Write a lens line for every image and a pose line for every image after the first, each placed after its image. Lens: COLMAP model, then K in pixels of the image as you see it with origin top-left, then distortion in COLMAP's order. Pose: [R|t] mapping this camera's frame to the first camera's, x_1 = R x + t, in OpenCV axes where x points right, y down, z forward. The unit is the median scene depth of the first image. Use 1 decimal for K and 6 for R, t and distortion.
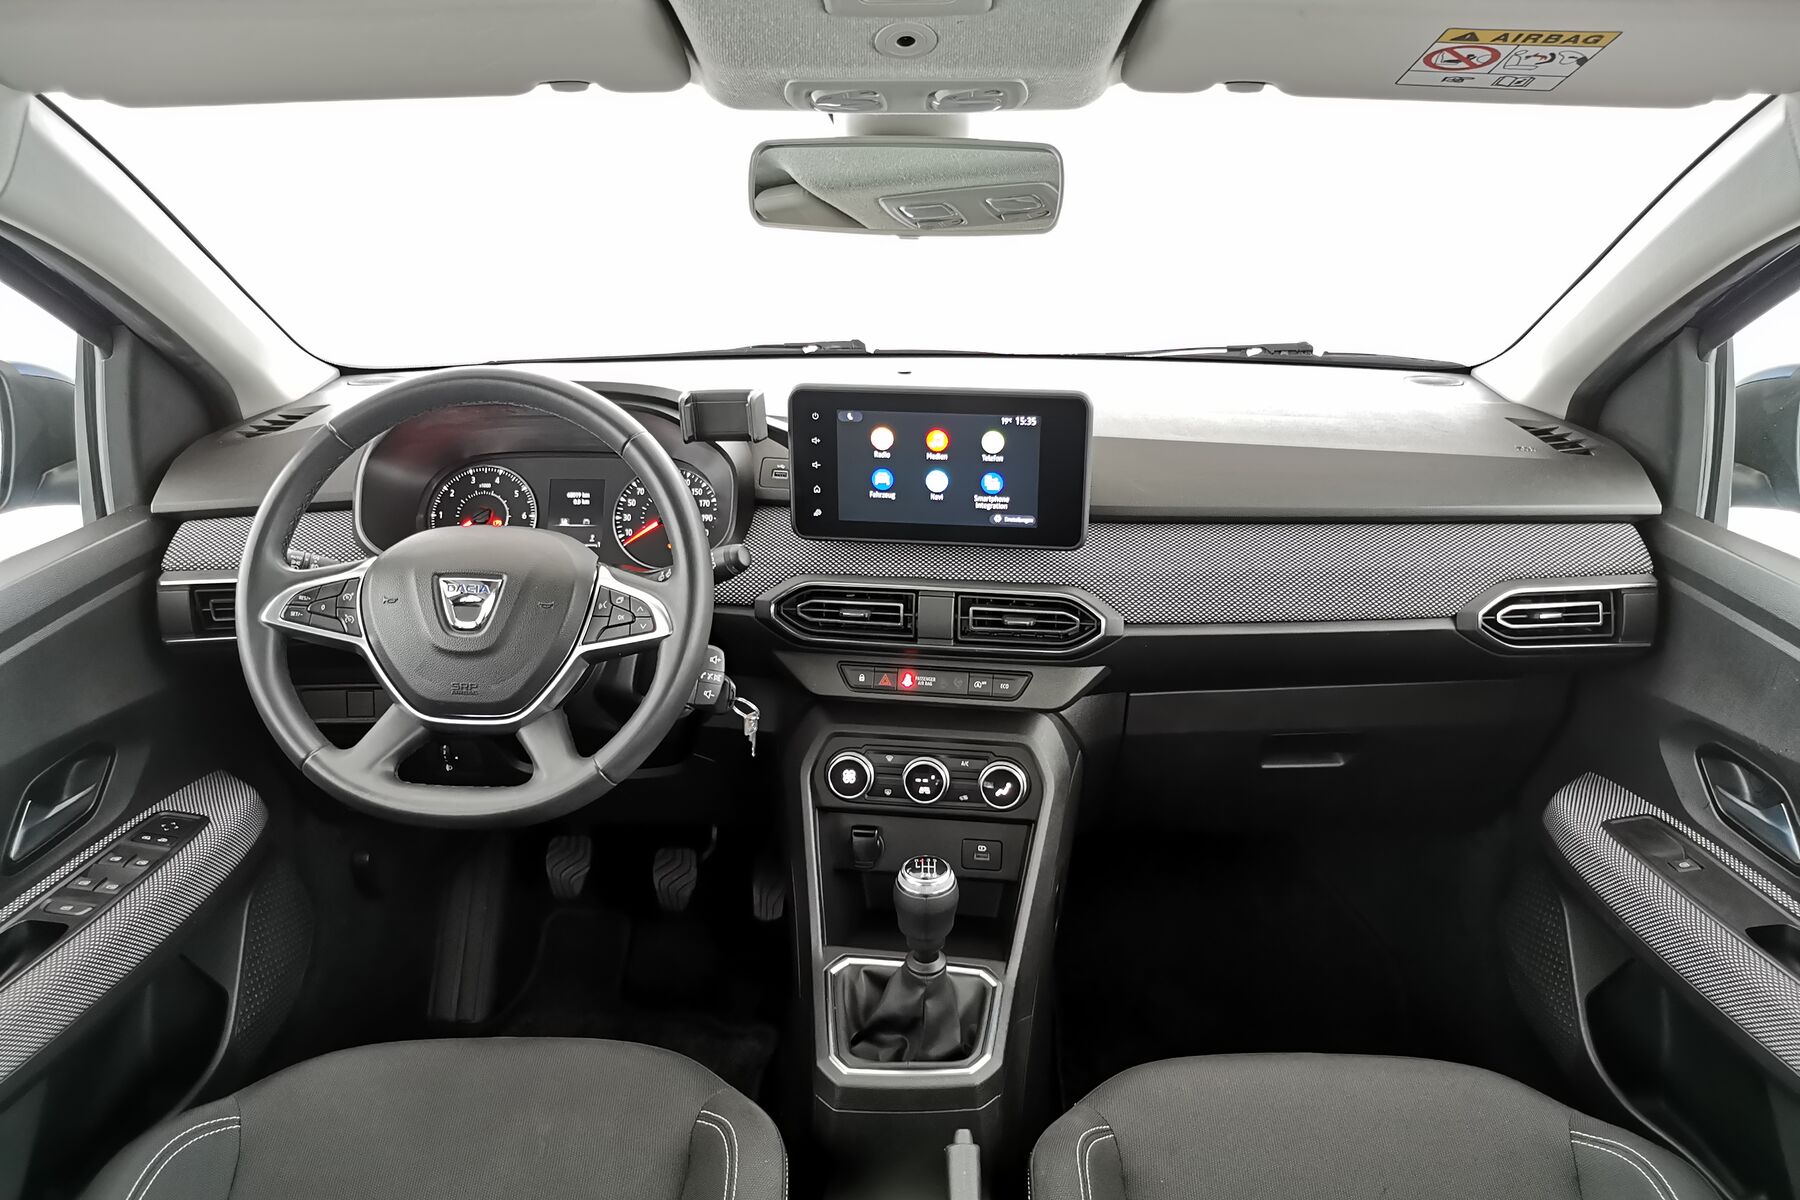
lens RADIAL K [[1395.9, 0, 903.6], [0, 1395.9, 591.4], [0, 0, 1]] dist [0.014121, -0.001596]
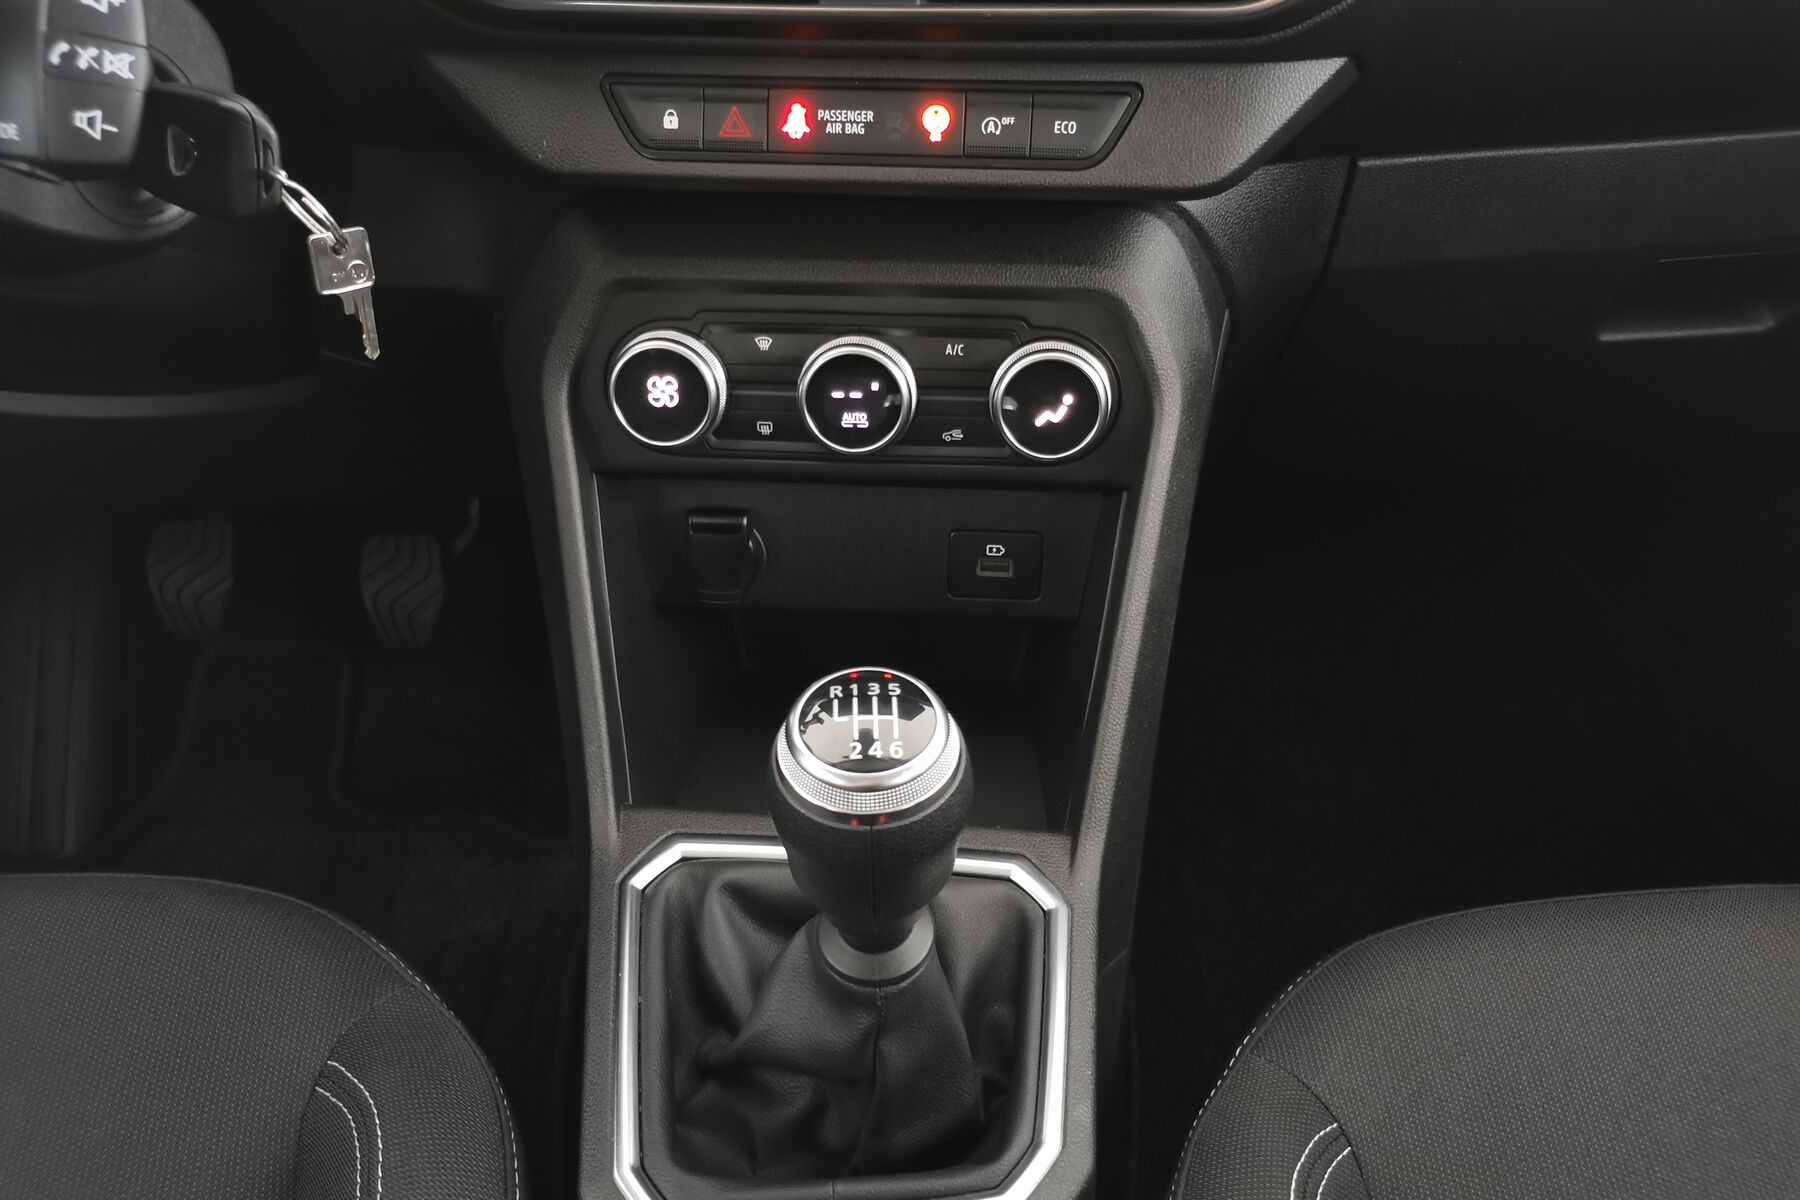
lens RADIAL K [[1395.9, 0, 903.6], [0, 1395.9, 591.4], [0, 0, 1]] dist [0.014121, -0.001596]
pose [[0.998354, -0.039992, 0.041099, 0.010928], [0.027301, 0.961728, 0.272644, 0.084060], [-0.050430, -0.271074, 0.961237, 0.623657]]
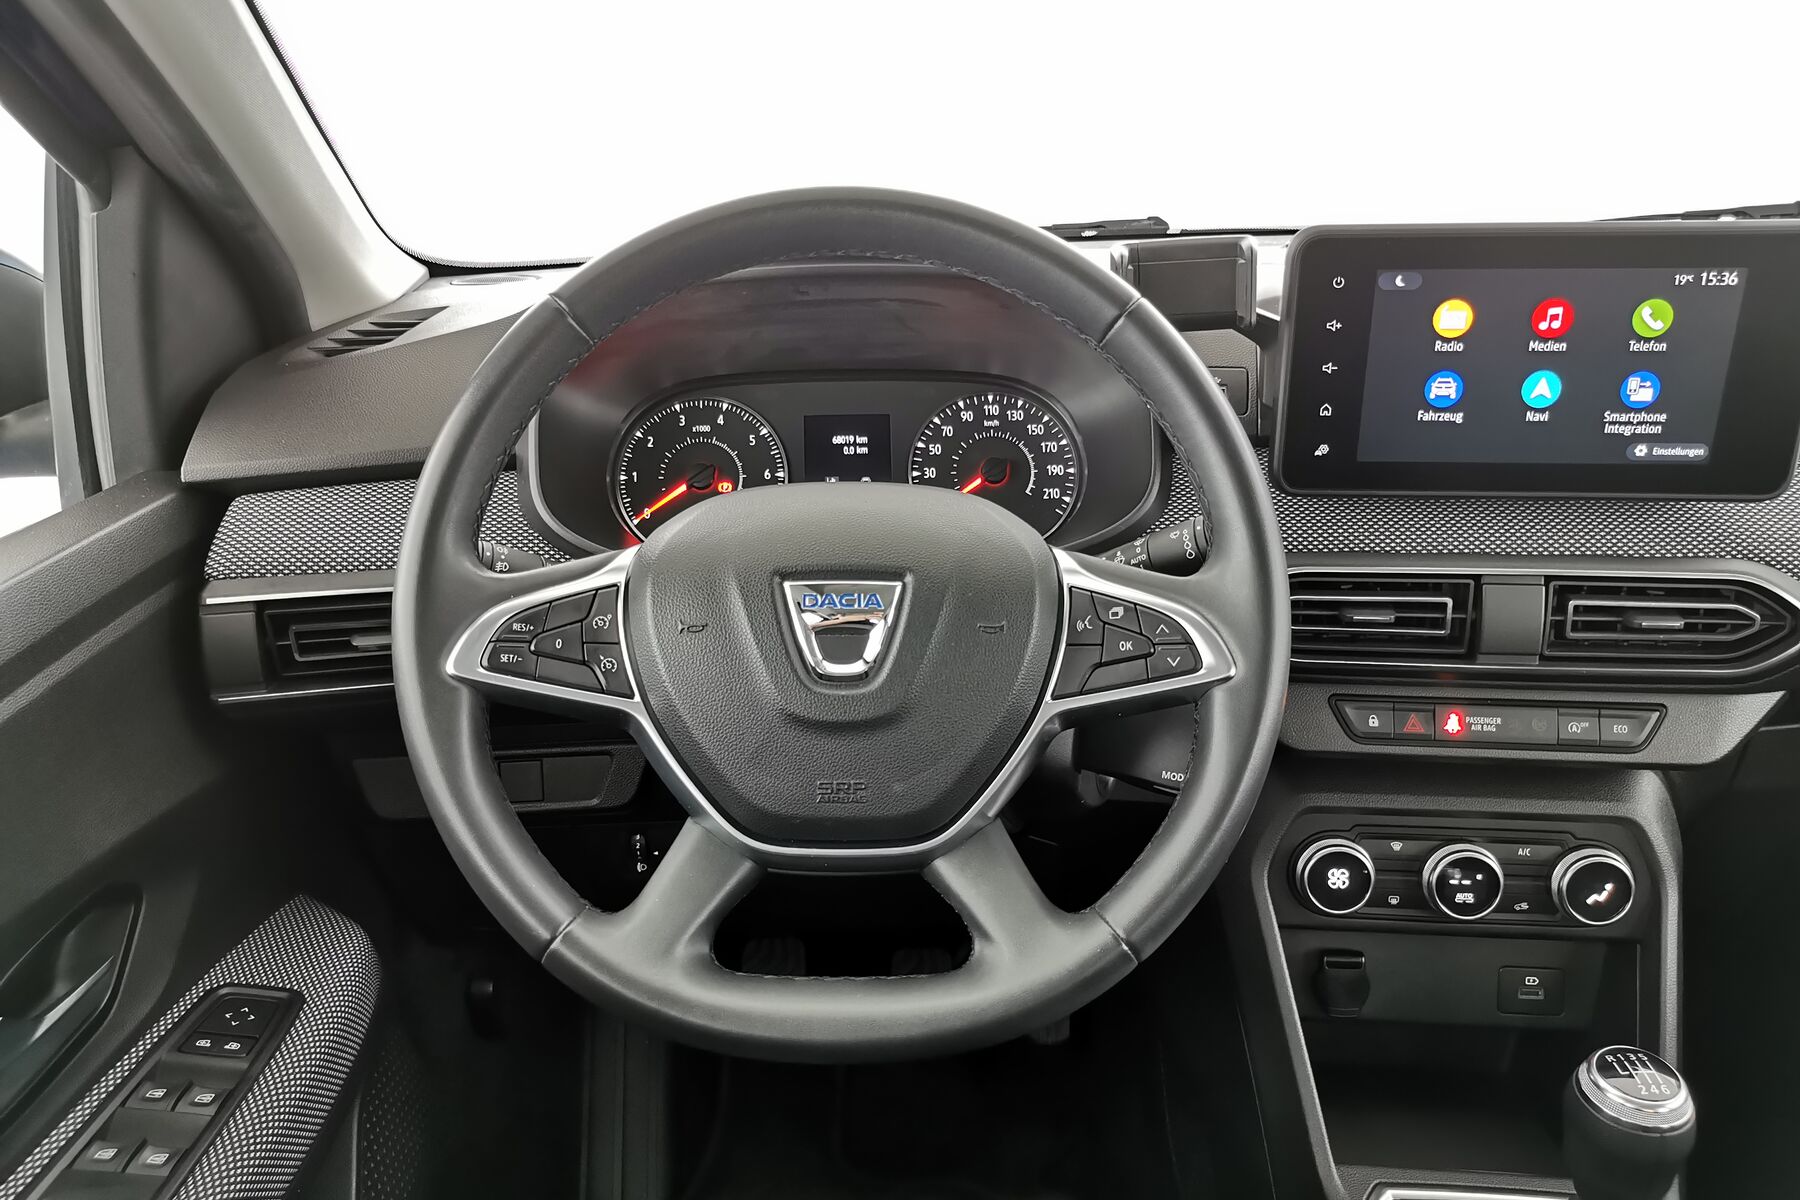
lens RADIAL K [[1393.9, 0, 893.2], [0, 1393.9, 595.5], [0, 0, 1]] dist [0.013473, 0.000211]
pose [[0.998885, -0.030072, 0.036392, -0.264932], [0.029337, 0.999358, 0.020586, -0.011827], [-0.036988, -0.019496, 0.999126, 0.406219]]
